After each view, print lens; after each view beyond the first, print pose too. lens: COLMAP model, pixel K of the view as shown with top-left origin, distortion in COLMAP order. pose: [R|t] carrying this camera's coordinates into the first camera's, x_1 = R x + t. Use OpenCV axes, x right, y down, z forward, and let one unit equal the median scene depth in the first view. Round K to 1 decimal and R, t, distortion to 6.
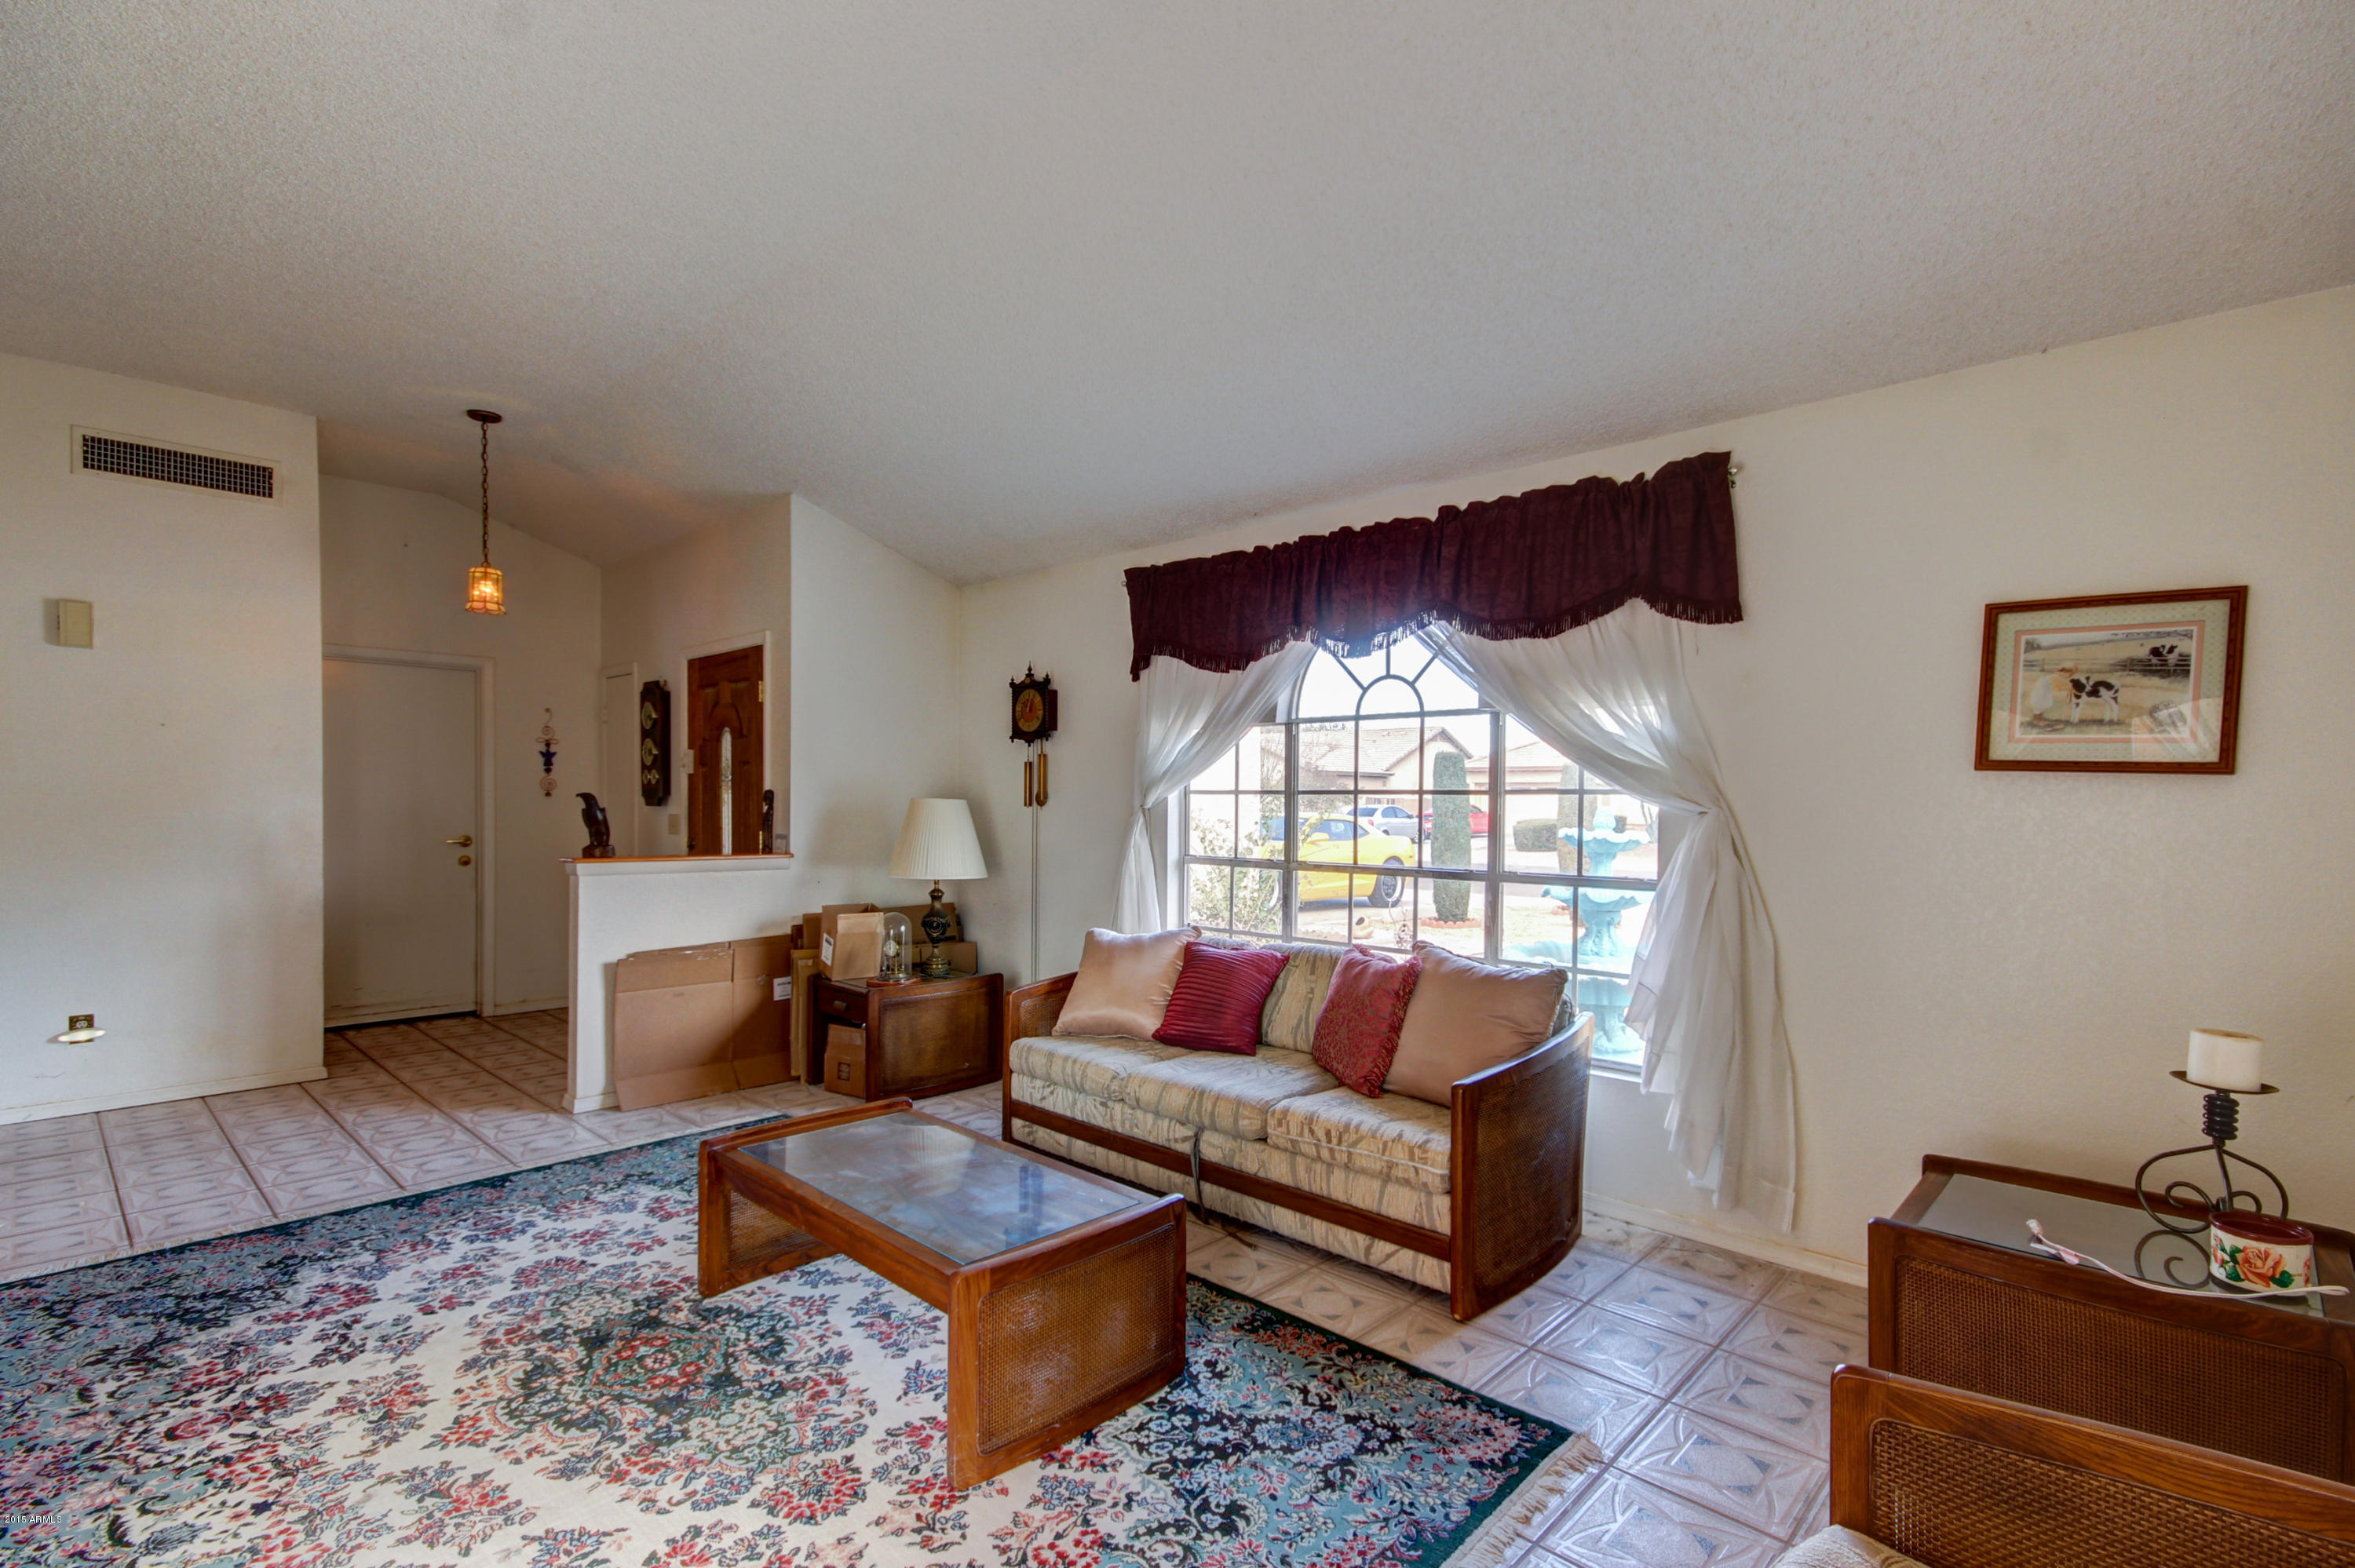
lens RADIAL K [[1084.0, 0, 1208.6], [0, 1084.0, 821.7], [0, 0, 1]] dist [0.028075, -0.015692]
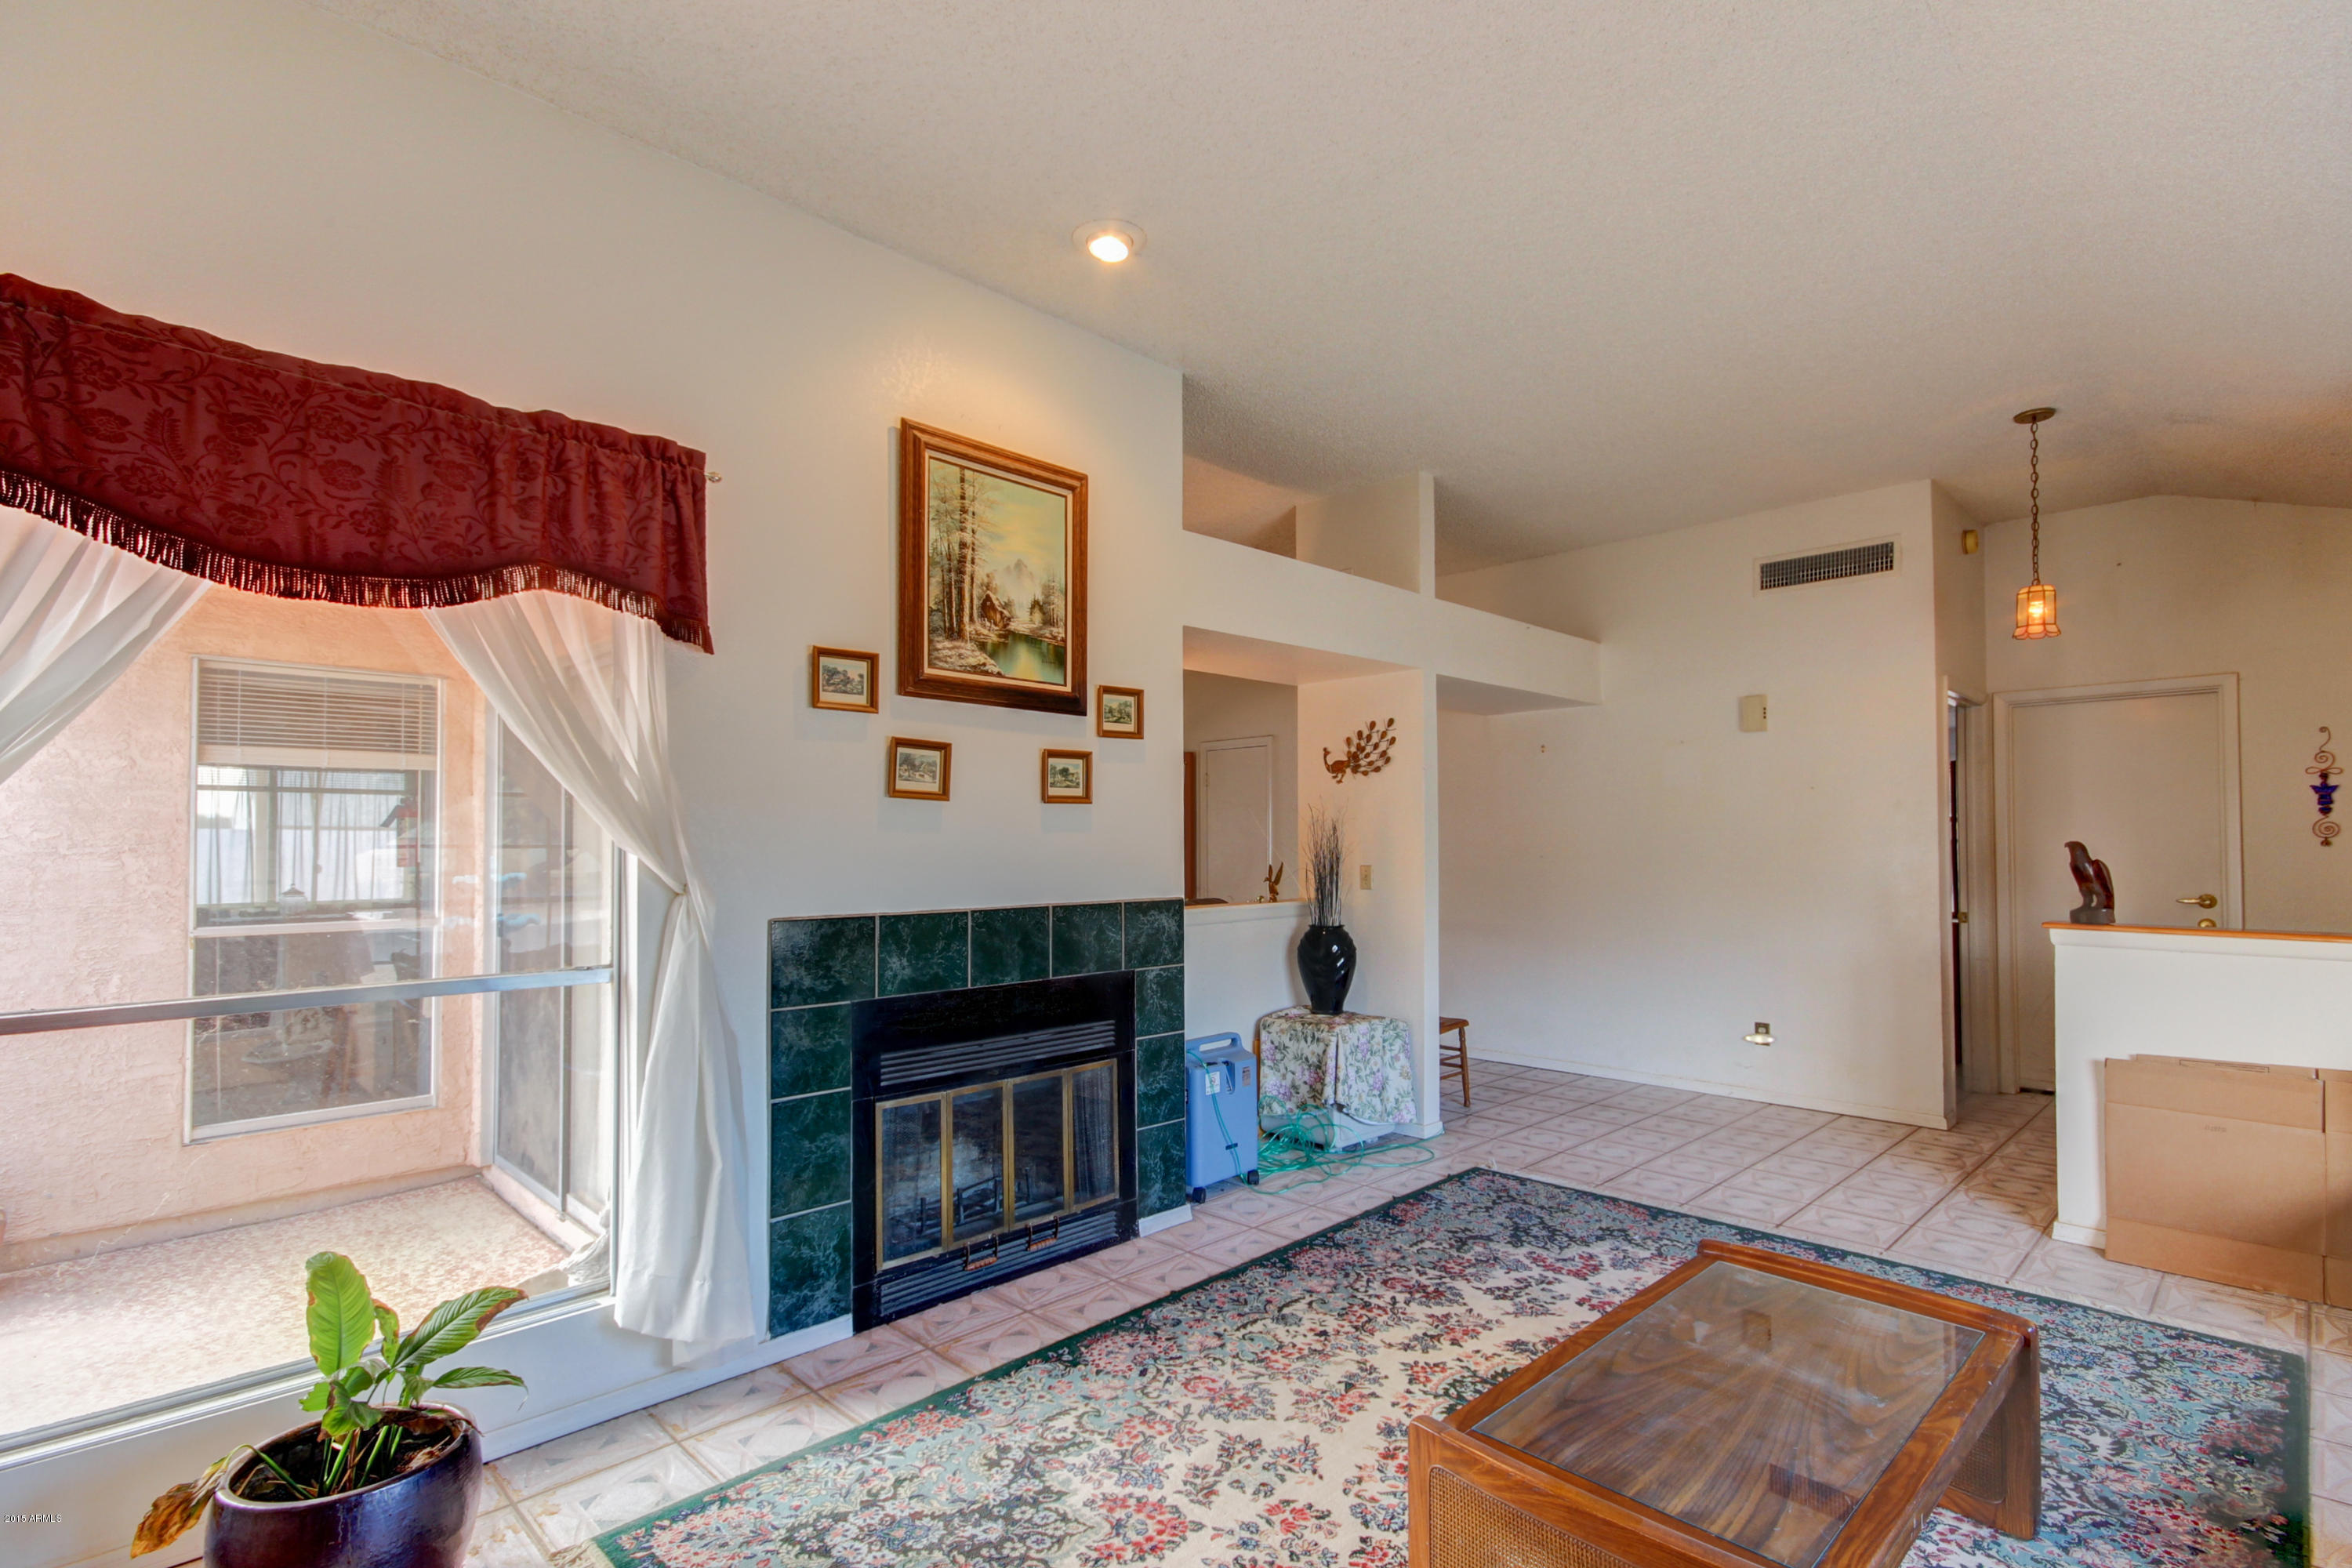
lens RADIAL K [[1104.7, 0, 1169.9], [0, 1104.7, 833.2], [0, 0, 1]] dist [0.025307, -0.008230]
pose [[-0.058232, -0.020426, -0.998094, 0.488468], [-0.016227, 0.999678, -0.019511, -0.009824], [0.998171, 0.015060, -0.058544, 0.656043]]
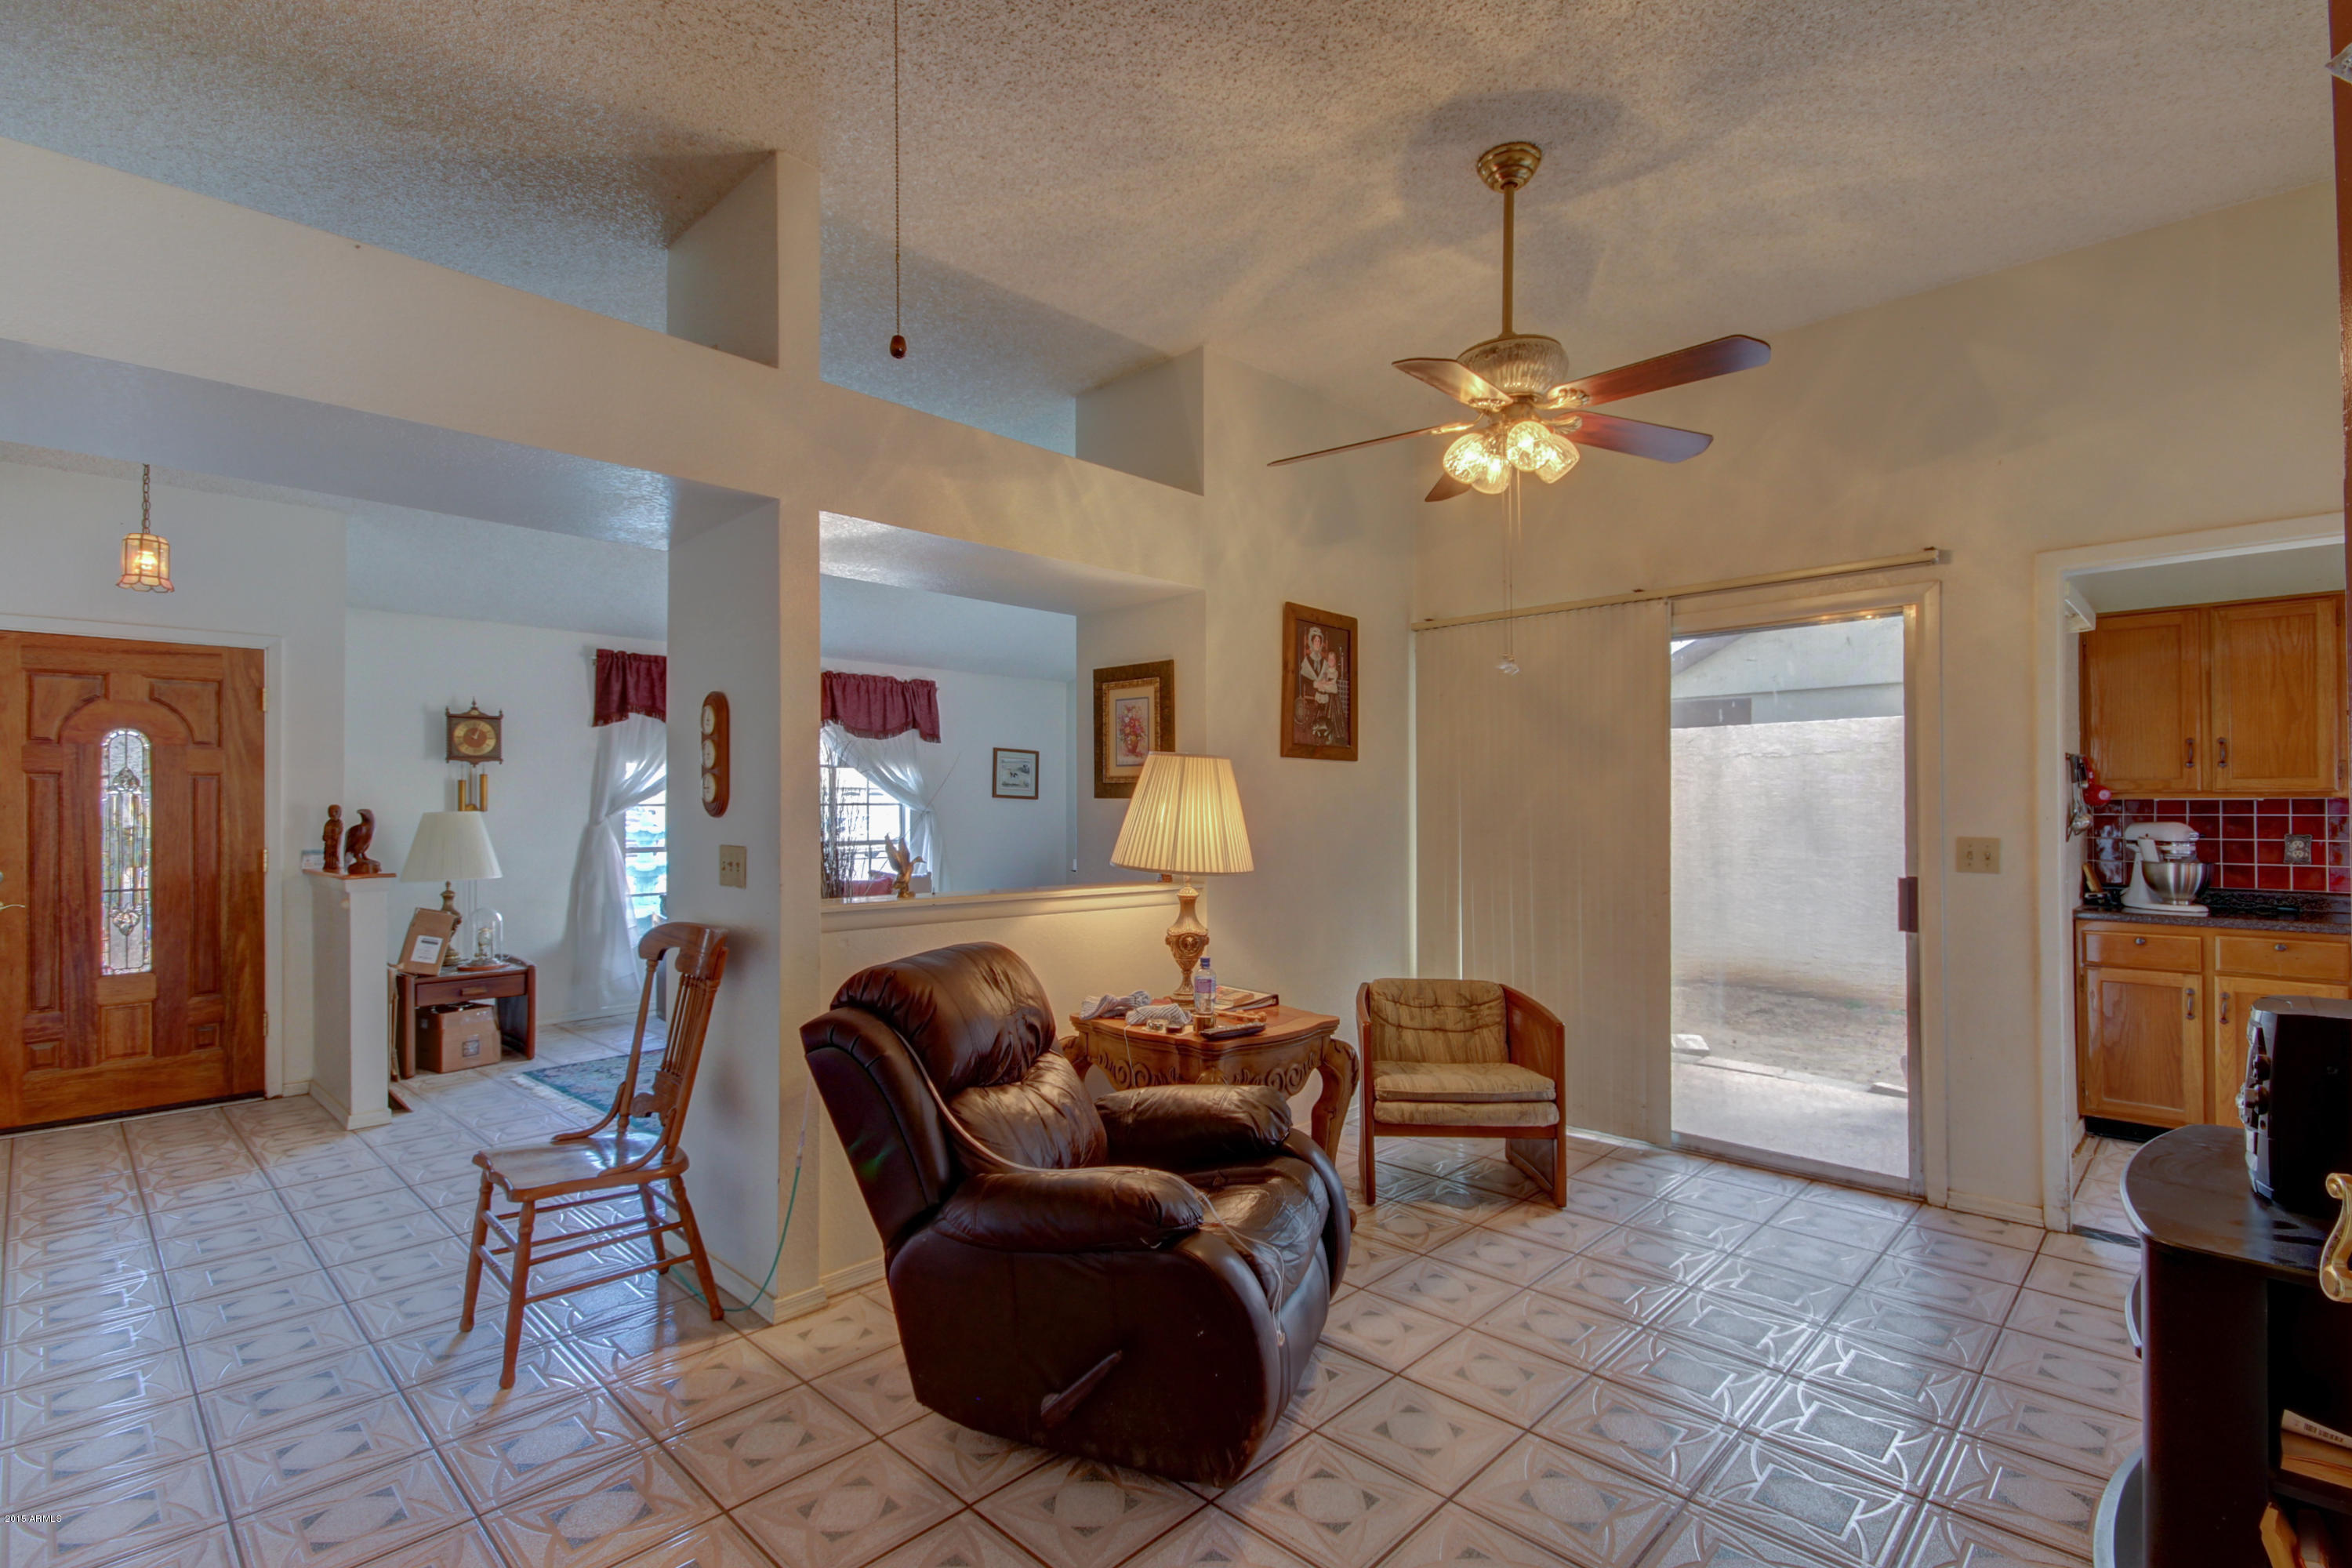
lens RADIAL K [[1082.8, 0, 1164.6], [0, 1082.8, 801.0], [0, 0, 1]] dist [0.028075, -0.015692]
pose [[0.022775, 0.001238, 0.999740, -2.646476], [0.030294, 0.999539, -0.001928, -0.014312], [-0.999282, 0.030330, 0.022727, 0.424189]]
